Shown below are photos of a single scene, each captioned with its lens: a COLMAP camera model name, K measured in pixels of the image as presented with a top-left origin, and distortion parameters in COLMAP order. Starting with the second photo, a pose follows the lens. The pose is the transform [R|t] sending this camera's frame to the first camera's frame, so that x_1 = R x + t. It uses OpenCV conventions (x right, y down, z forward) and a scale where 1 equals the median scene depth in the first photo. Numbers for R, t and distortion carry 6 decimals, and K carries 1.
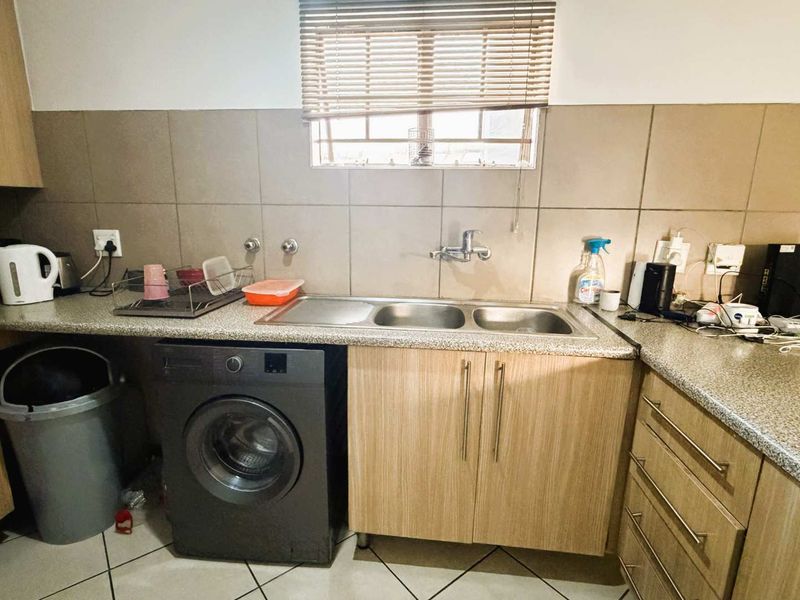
lens RADIAL K [[425.5, 0, 398.3], [0, 425.5, 300.3], [0, 0, 1]] dist [-0.000941, -0.000719]
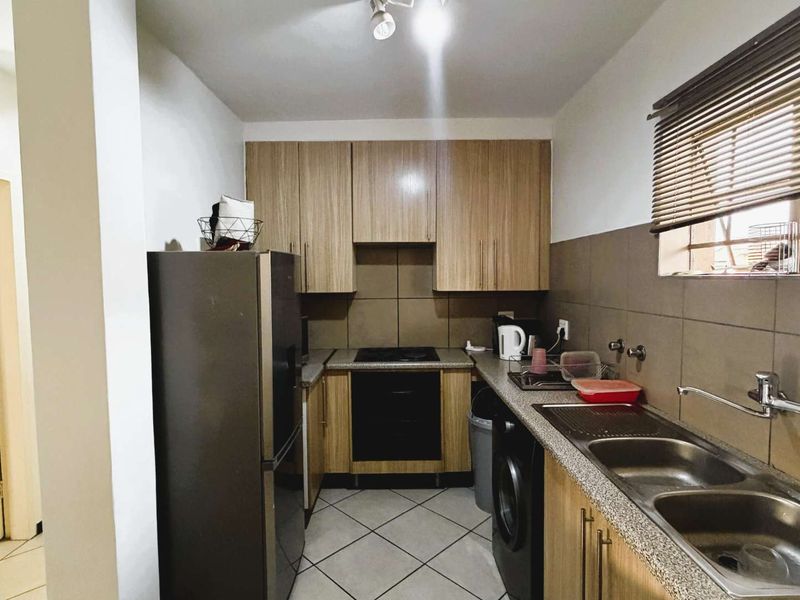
lens RADIAL K [[425.5, 0, 397.1], [0, 425.5, 299.5], [0, 0, 1]] dist [-0.000941, -0.000719]
pose [[0.103148, 0.040574, -0.993838, 0.710032], [-0.200848, 0.979435, 0.019141, -0.161255], [0.974177, 0.197637, 0.109176, 0.321159]]
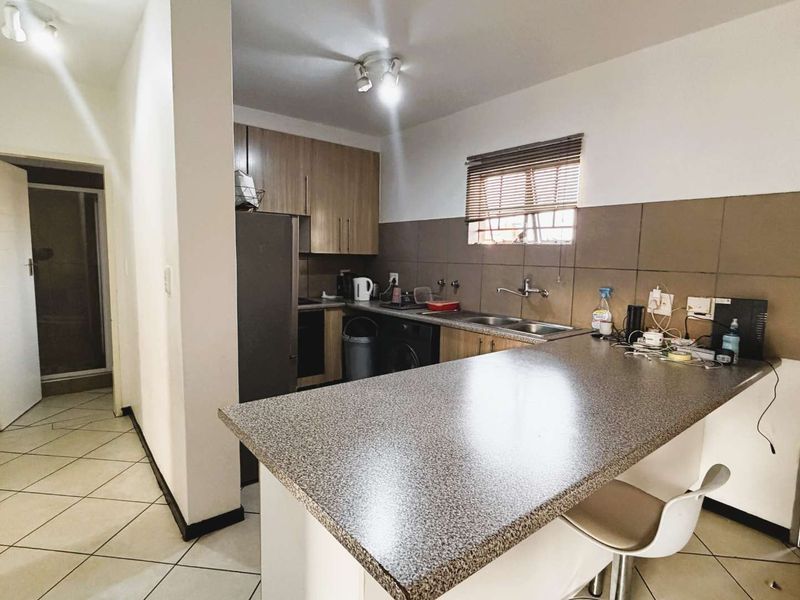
lens RADIAL K [[425.5, 0, 397.5], [0, 425.5, 299.6], [0, 0, 1]] dist [-0.000941, -0.000719]
pose [[0.704651, 0.074927, -0.705587, 0.981624], [-0.163373, 0.984824, -0.058578, 0.106559], [0.690490, 0.156551, 0.706198, -0.581954]]
